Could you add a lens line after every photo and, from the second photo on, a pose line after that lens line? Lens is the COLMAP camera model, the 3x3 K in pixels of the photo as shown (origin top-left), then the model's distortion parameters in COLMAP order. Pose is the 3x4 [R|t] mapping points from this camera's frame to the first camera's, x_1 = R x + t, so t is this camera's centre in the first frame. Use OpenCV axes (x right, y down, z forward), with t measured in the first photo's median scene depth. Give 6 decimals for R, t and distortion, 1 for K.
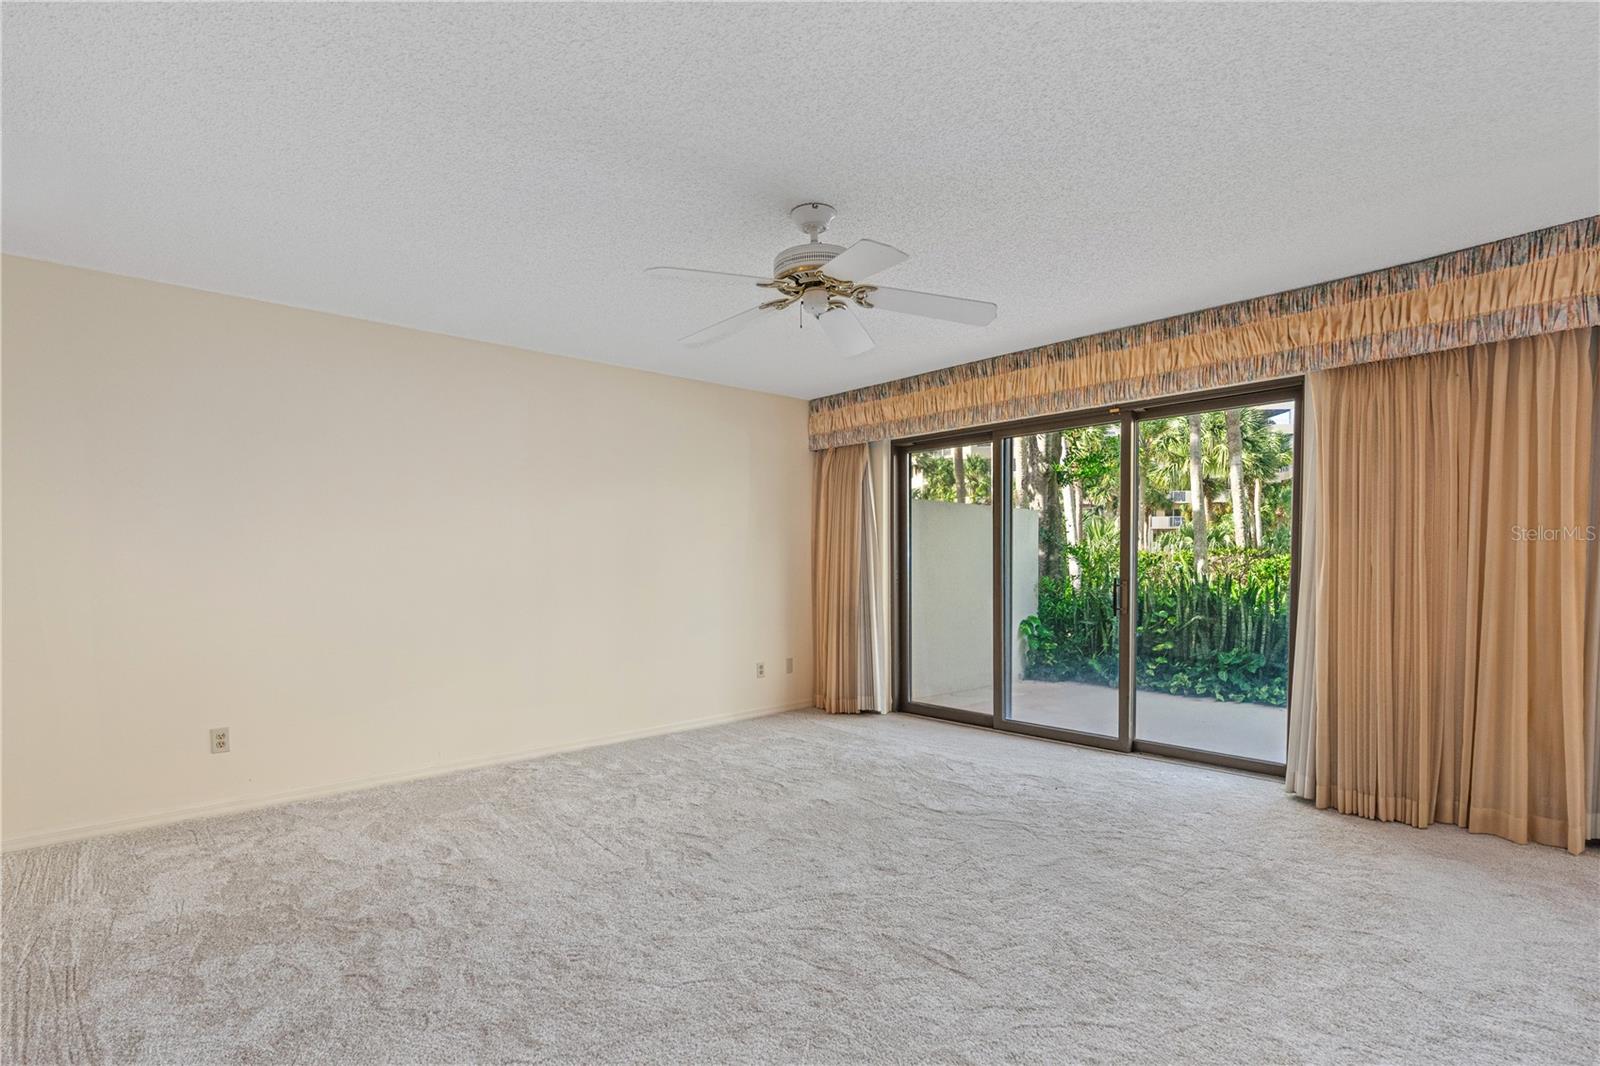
lens RADIAL K [[768.6, 0, 797.0], [0, 768.6, 584.3], [0, 0, 1]] dist [-0.003724, 0.005494]
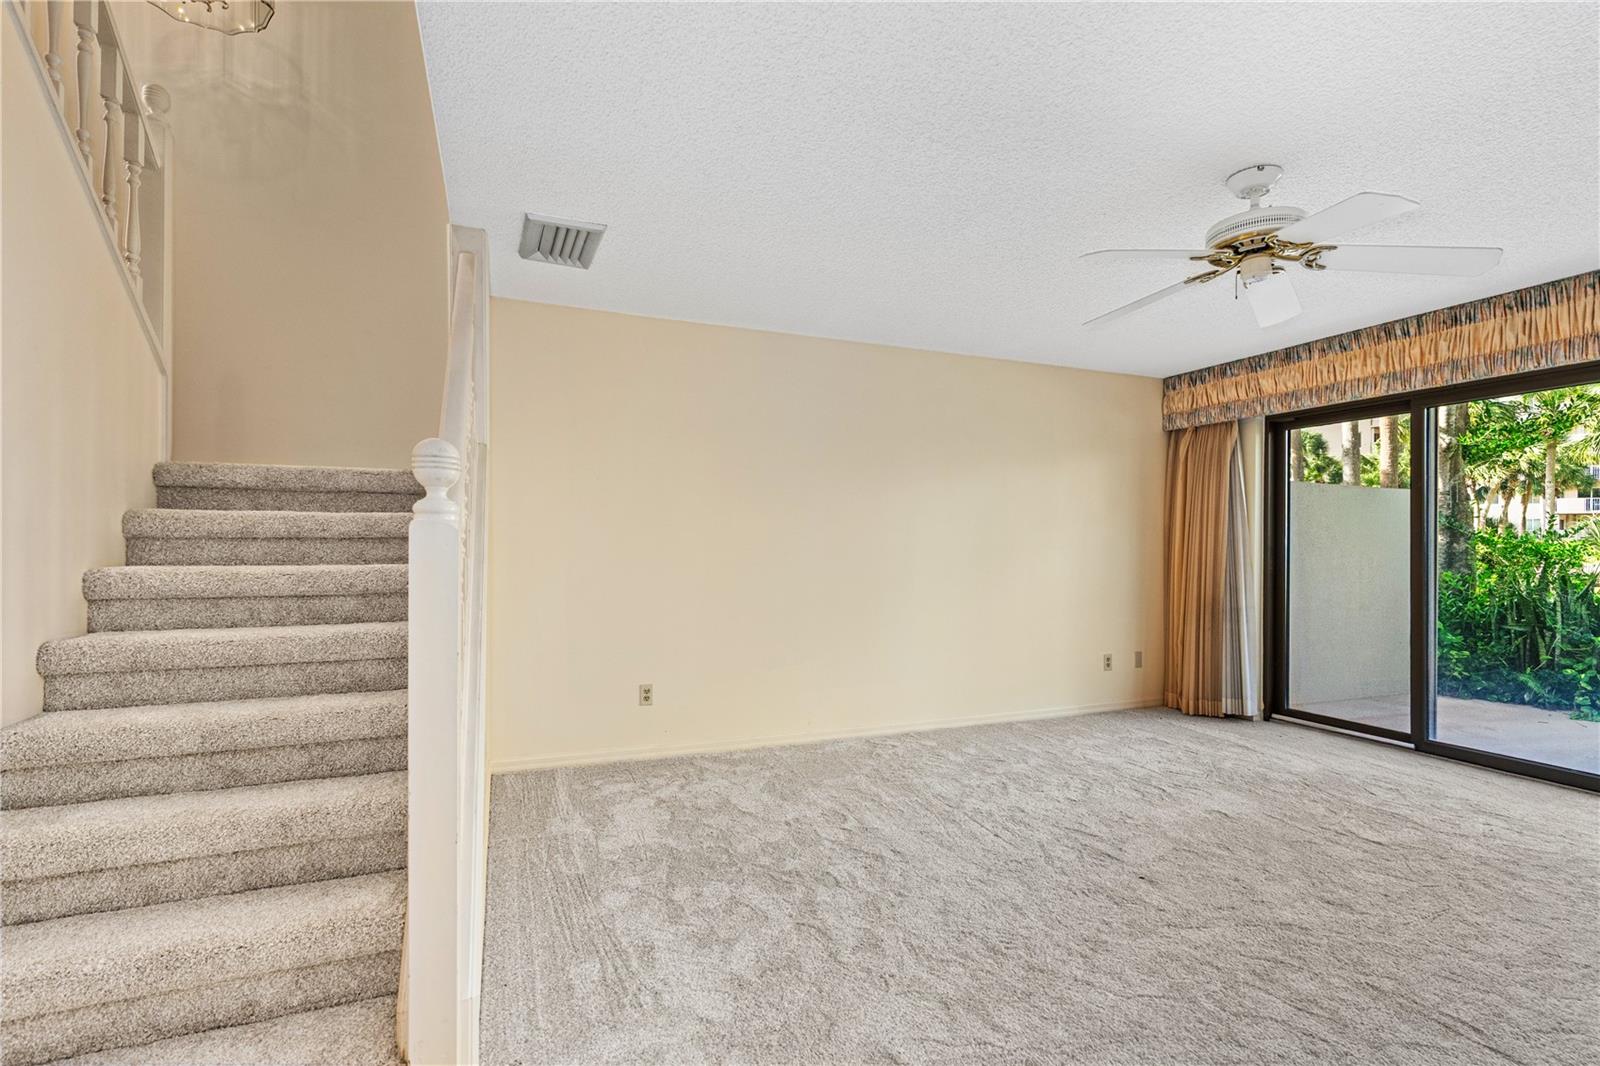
lens RADIAL K [[757.4, 0, 800.0], [0, 757.4, 533.0], [0, 0, 1]] dist [-0.001530, 0.002115]
pose [[0.943419, 0.005611, -0.331555, -0.131508], [-0.021645, 0.998767, -0.044685, 0.002557], [0.330895, 0.049333, 0.942377, -0.021291]]
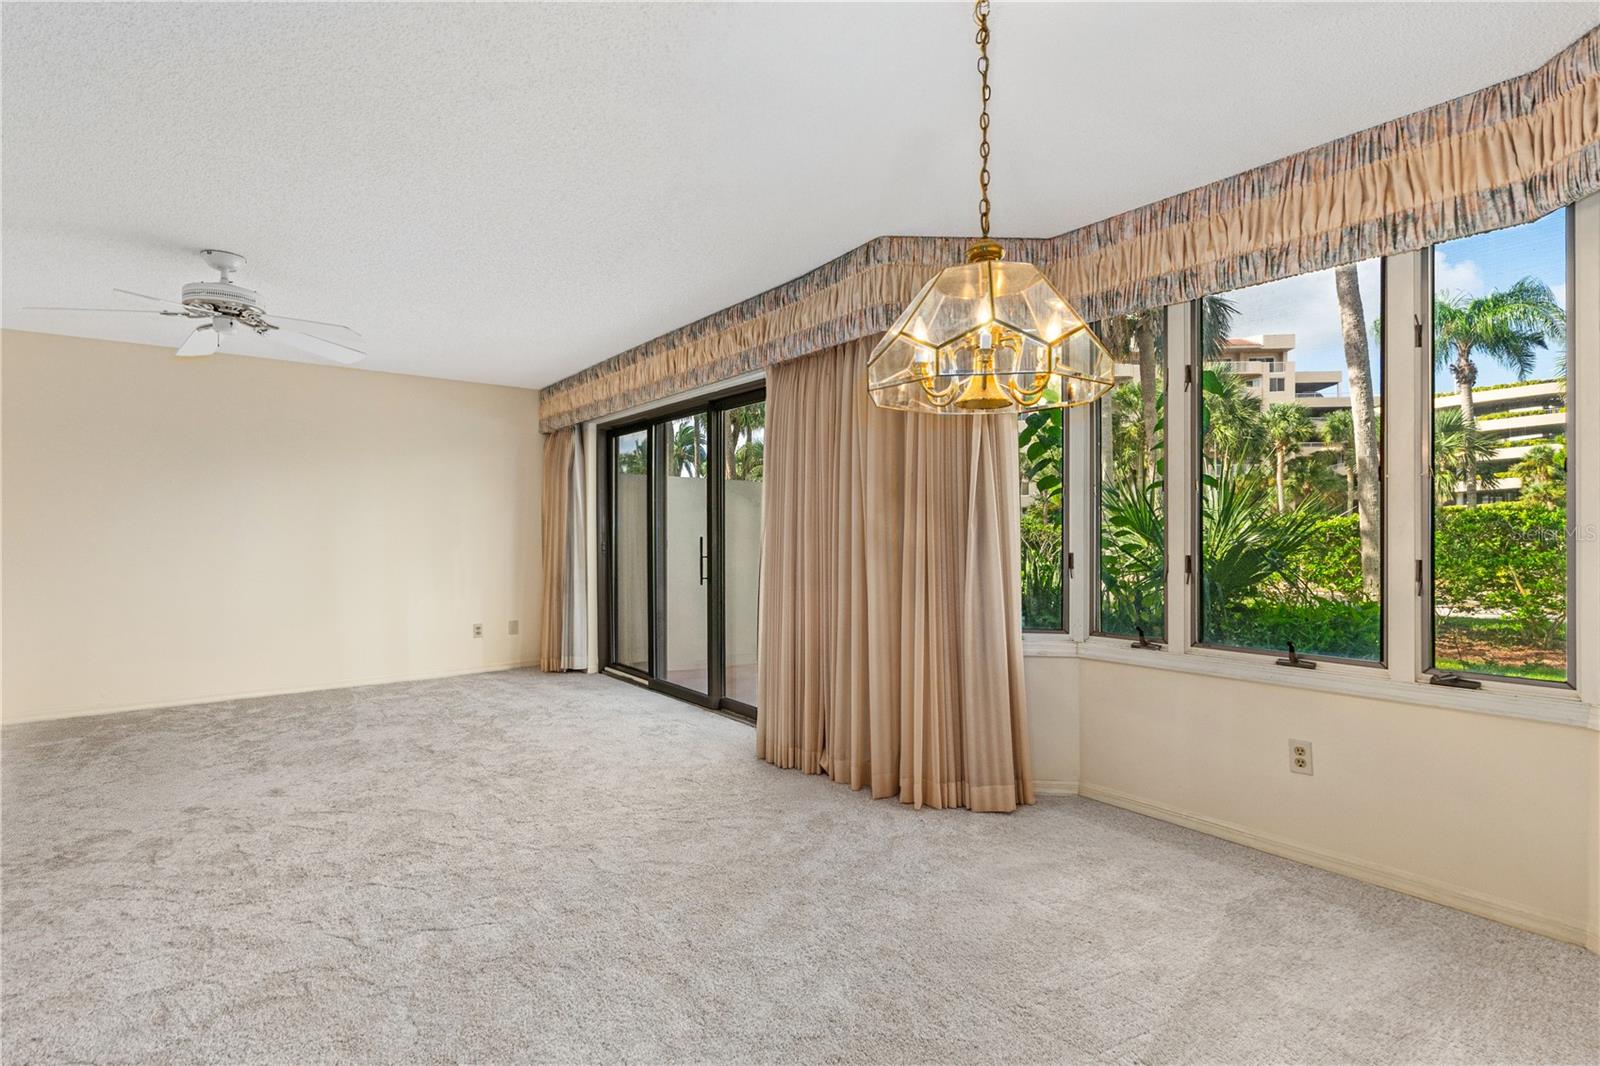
lens RADIAL K [[757.4, 0, 800.0], [0, 757.4, 533.0], [0, 0, 1]] dist [-0.001530, 0.002115]
pose [[0.995968, 0.008115, -0.089340, 0.701346], [-0.010754, 0.999519, -0.029091, -0.004889], [0.089061, 0.029935, 0.995576, -0.082060]]
